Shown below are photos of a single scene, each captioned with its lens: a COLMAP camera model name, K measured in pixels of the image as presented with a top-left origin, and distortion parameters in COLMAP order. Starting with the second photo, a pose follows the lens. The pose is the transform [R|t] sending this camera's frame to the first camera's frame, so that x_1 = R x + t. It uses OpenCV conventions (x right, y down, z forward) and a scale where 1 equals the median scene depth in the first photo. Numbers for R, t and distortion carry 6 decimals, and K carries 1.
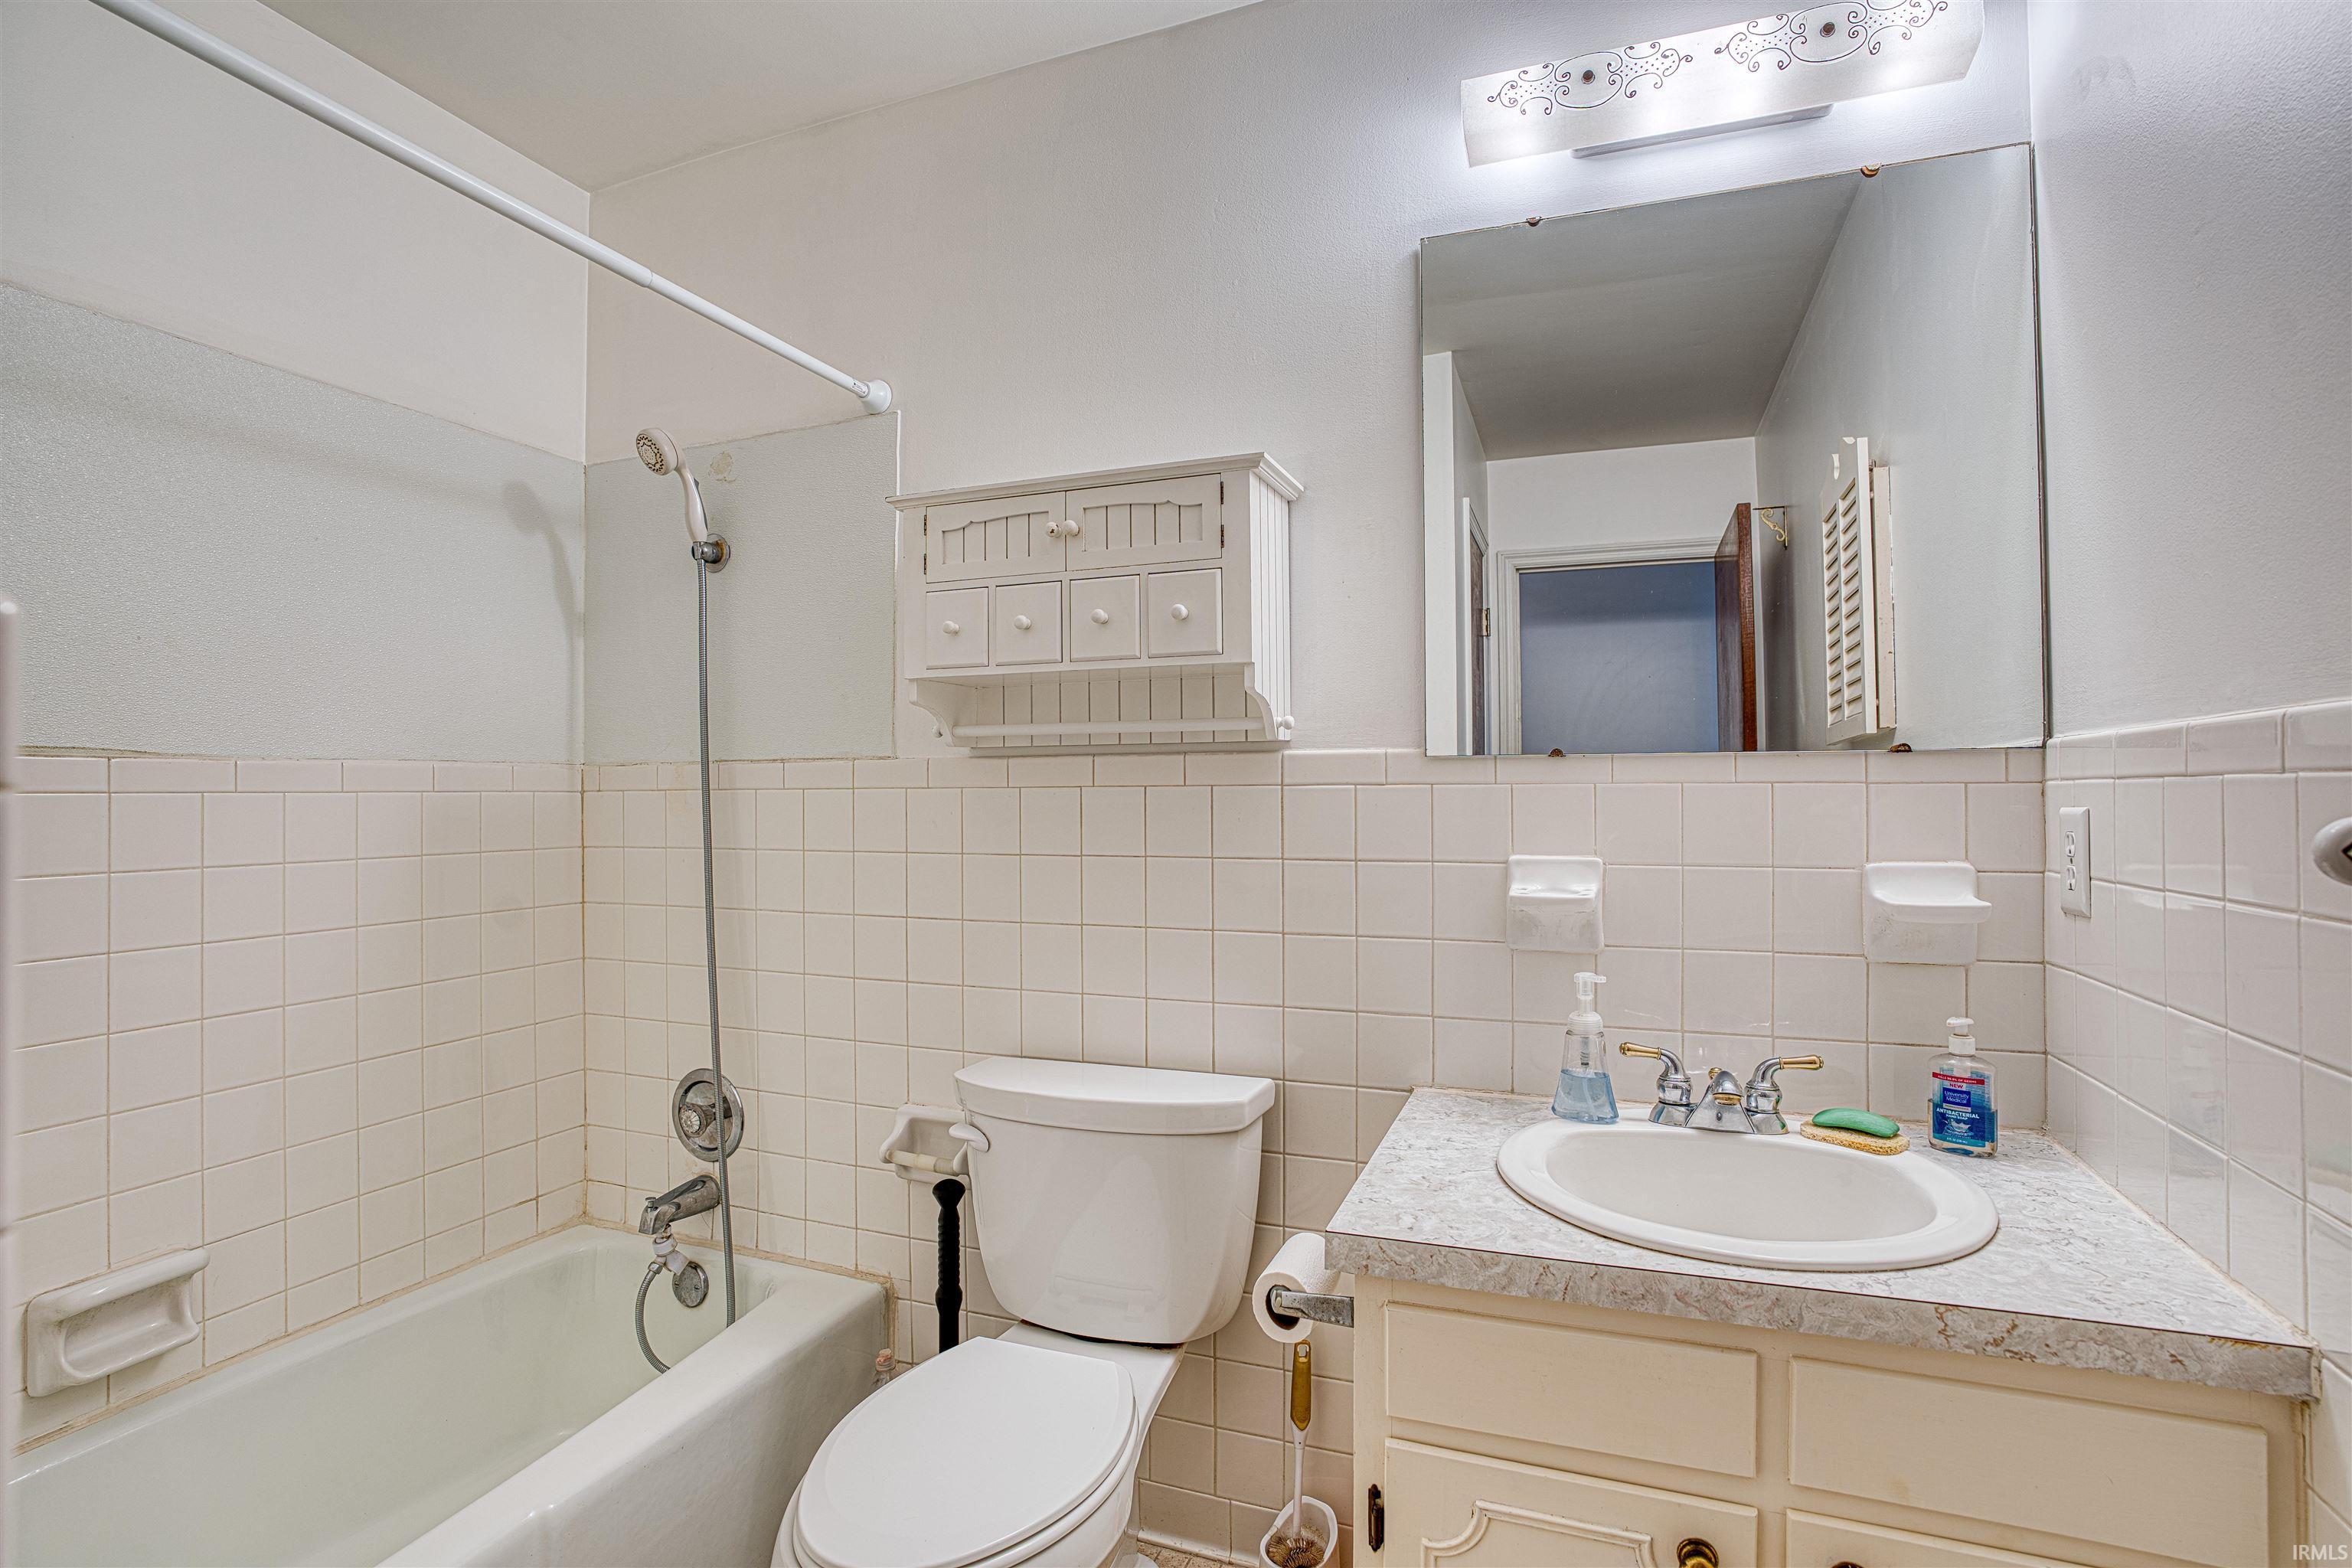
lens RADIAL K [[1125.6, 0, 1176.8], [0, 1125.6, 780.7], [0, 0, 1]] dist [-0.070088, 0.028084]
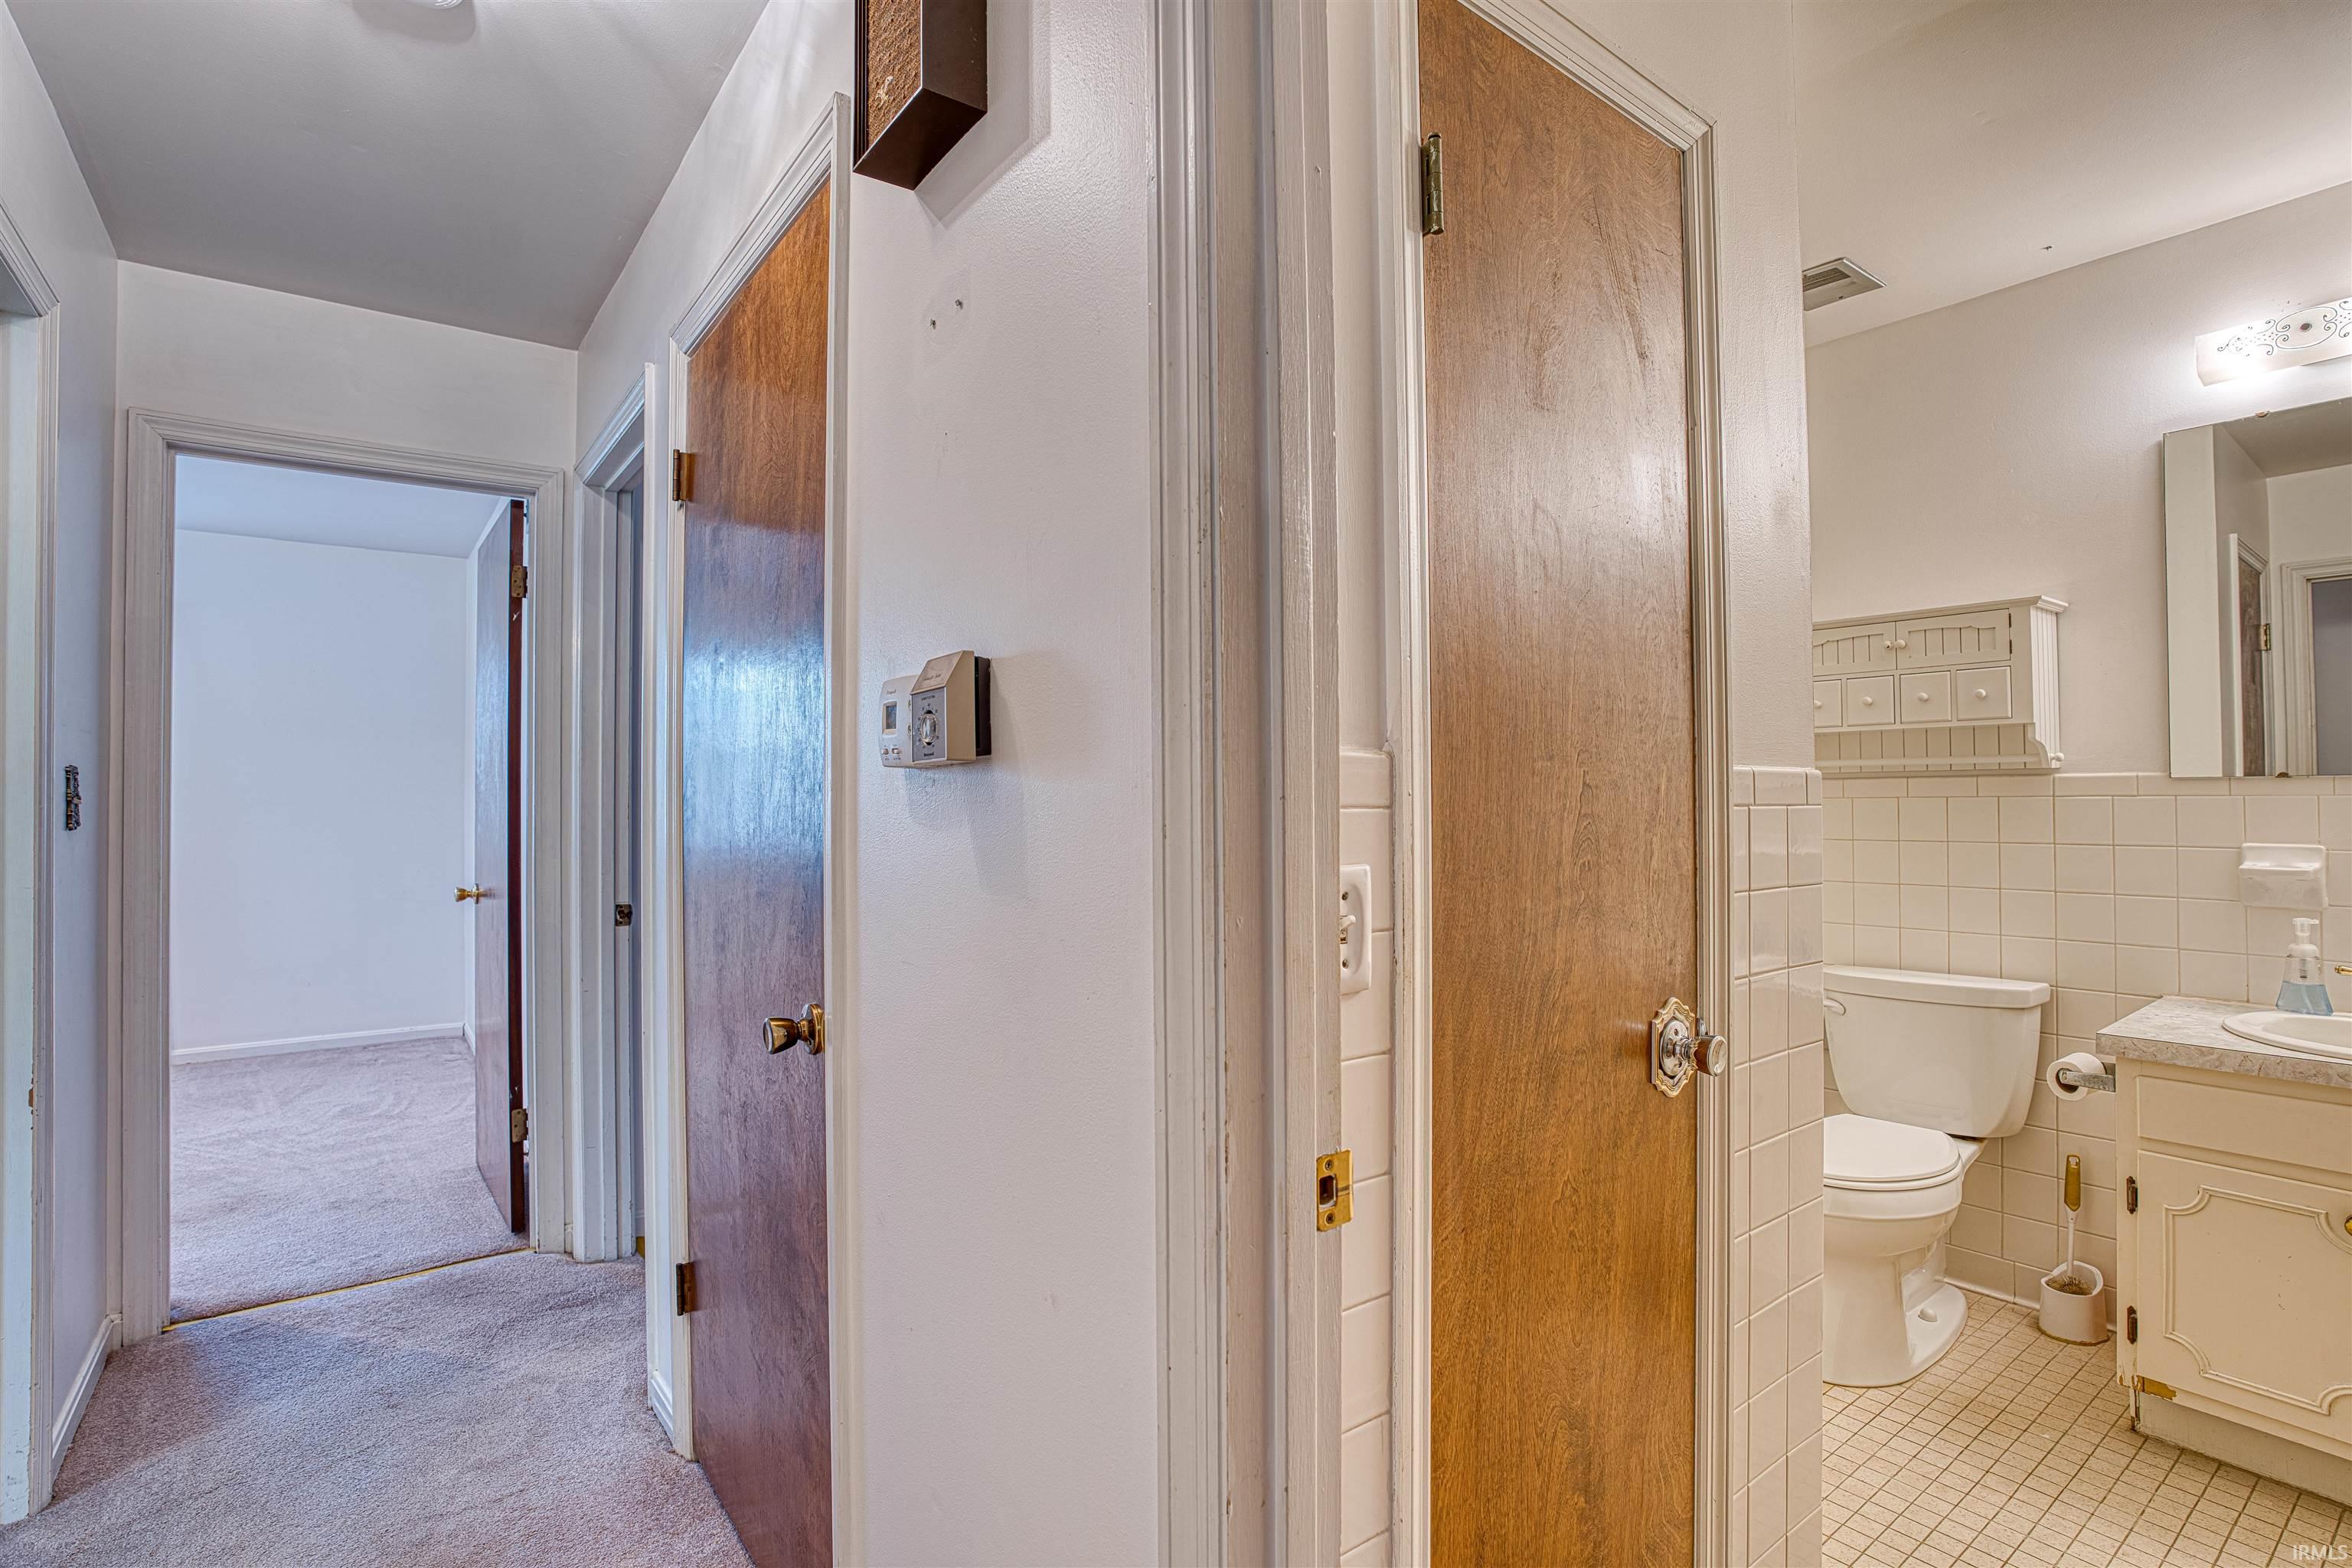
lens RADIAL K [[1125.6, 0, 1176.8], [0, 1125.6, 780.7], [0, 0, 1]] dist [-0.070088, 0.028084]
pose [[0.851637, -0.009444, -0.524047, -0.165041], [0.007123, 0.999954, -0.006443, -0.018594], [0.524084, 0.001754, 0.851665, -1.004367]]
